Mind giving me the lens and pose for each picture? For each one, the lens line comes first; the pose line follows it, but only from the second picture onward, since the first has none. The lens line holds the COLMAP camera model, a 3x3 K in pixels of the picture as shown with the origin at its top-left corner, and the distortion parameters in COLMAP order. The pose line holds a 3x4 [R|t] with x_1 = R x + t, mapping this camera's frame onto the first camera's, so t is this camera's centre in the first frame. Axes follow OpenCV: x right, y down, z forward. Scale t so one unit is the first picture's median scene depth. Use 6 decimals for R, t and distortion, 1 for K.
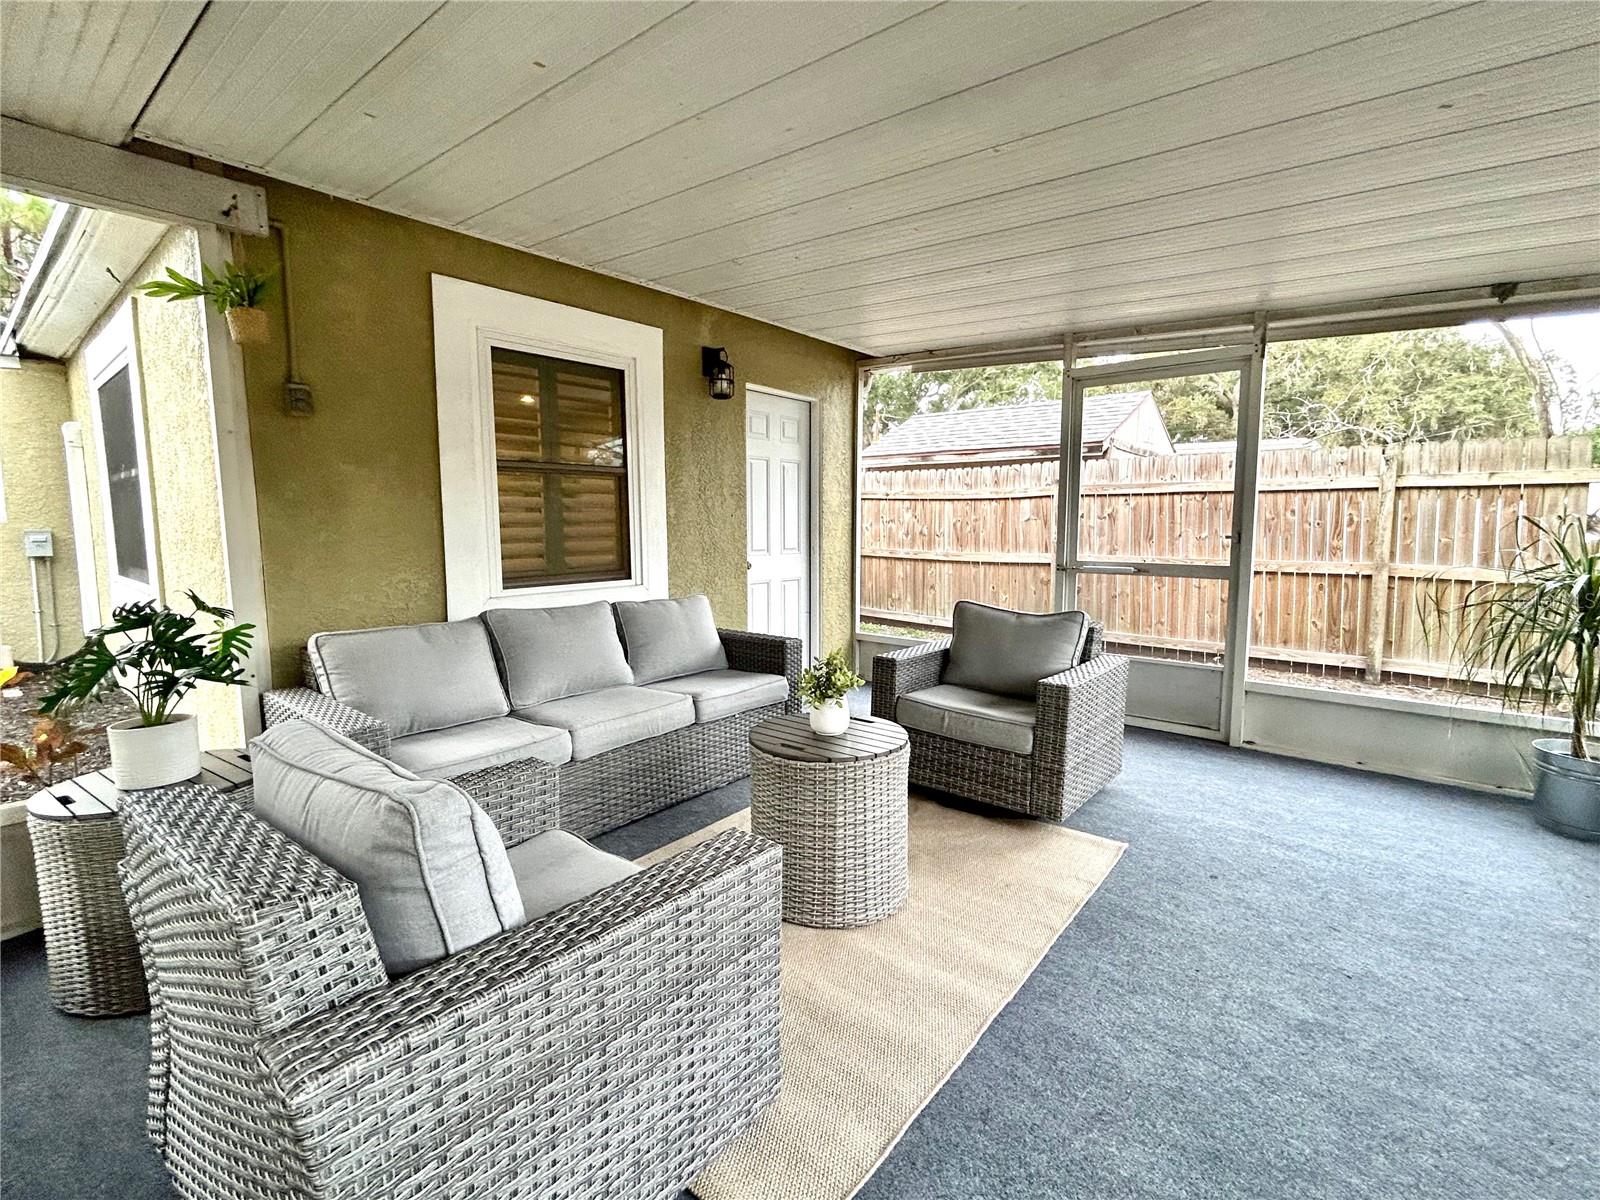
lens RADIAL K [[733.1, 0, 794.2], [0, 733.1, 599.2], [0, 0, 1]] dist [0.002440, 0.000532]
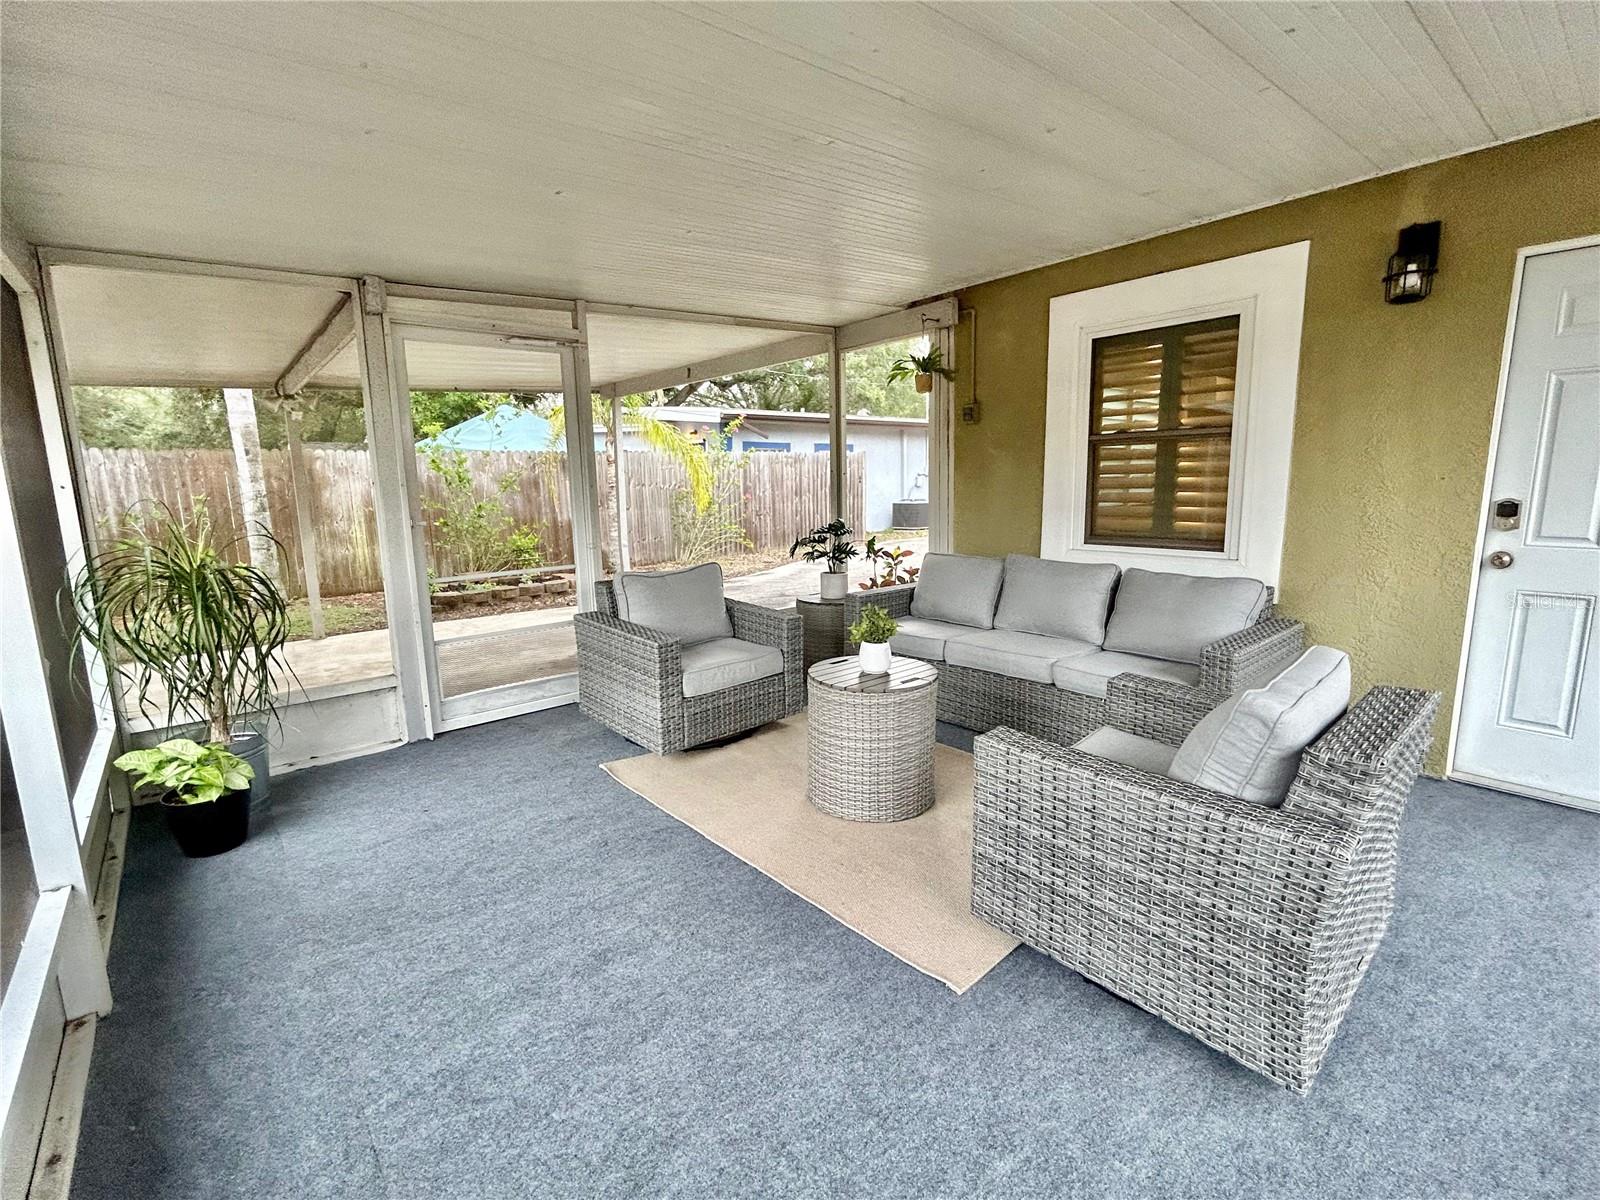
lens RADIAL K [[733.1, 0, 799.5], [0, 733.1, 601.8], [0, 0, 1]] dist [0.002440, 0.000532]
pose [[-0.177118, 0.170620, -0.969287, 0.839962], [-0.087134, 0.978272, 0.188124, -0.102405], [0.980325, 0.117778, -0.158403, 0.720057]]
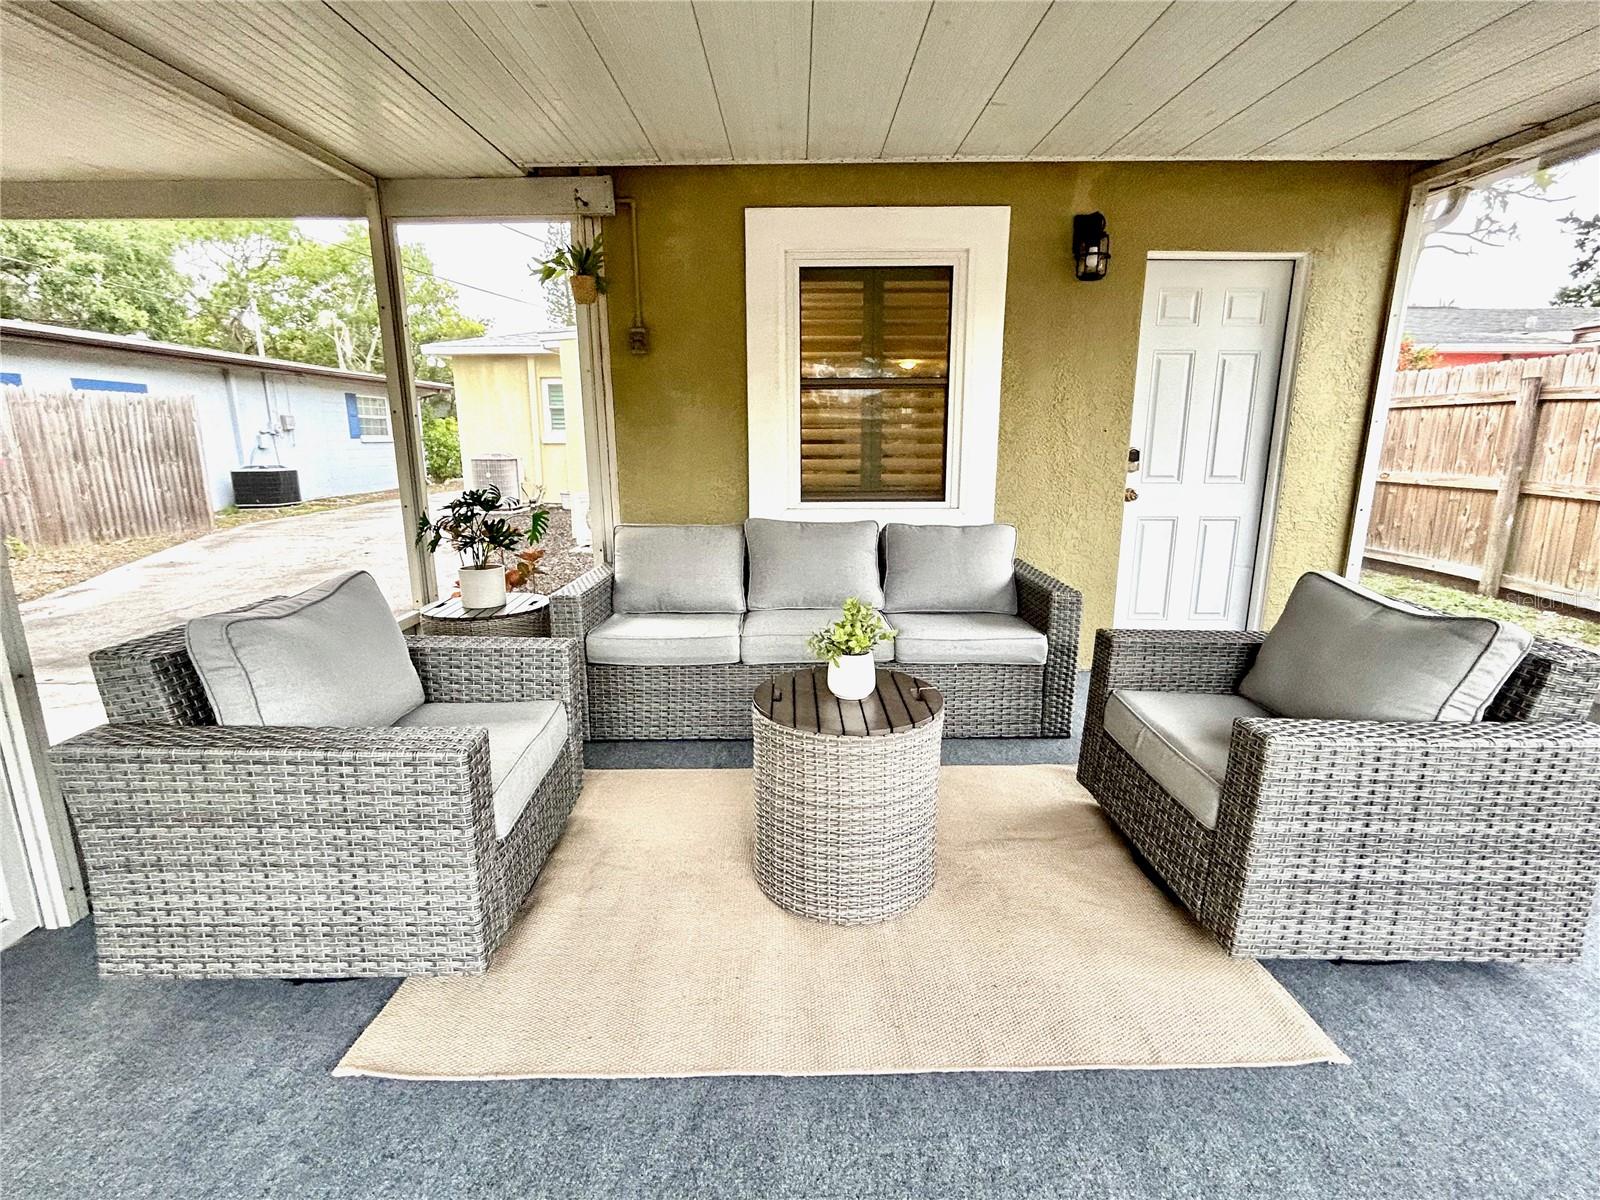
lens RADIAL K [[733.1, 0, 796.0], [0, 733.1, 601.2], [0, 0, 1]] dist [0.002440, 0.000532]
pose [[0.640289, 0.169327, -0.749239, 0.421026], [-0.083418, 0.984960, 0.151312, -0.030739], [0.763591, -0.034384, 0.644784, 0.283080]]
